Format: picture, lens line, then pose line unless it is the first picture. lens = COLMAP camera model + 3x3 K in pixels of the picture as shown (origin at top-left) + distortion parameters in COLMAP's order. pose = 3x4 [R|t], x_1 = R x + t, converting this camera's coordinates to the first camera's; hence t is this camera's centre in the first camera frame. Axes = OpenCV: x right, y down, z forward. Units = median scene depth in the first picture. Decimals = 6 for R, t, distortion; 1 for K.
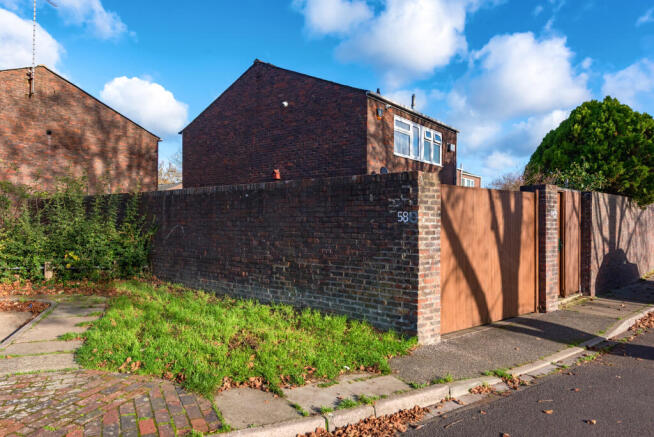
lens RADIAL K [[451.9, 0, 326.9], [0, 451.9, 219.2], [0, 0, 1]] dist [0.001680, 0.001128]
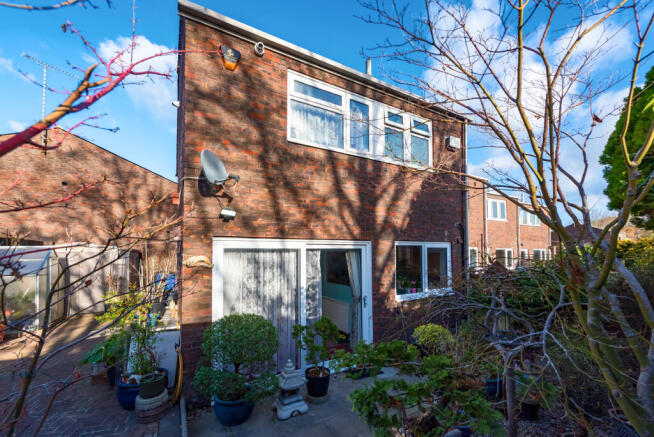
lens RADIAL K [[265.4, 0, 329.8], [0, 265.4, 252.0], [0, 0, 1]] dist [0.002813, -0.000072]
pose [[0.917534, -0.013097, -0.397441, 0.279373], [0.011612, 0.999914, -0.006142, -0.000844], [0.397487, 0.001021, 0.917607, 0.614435]]
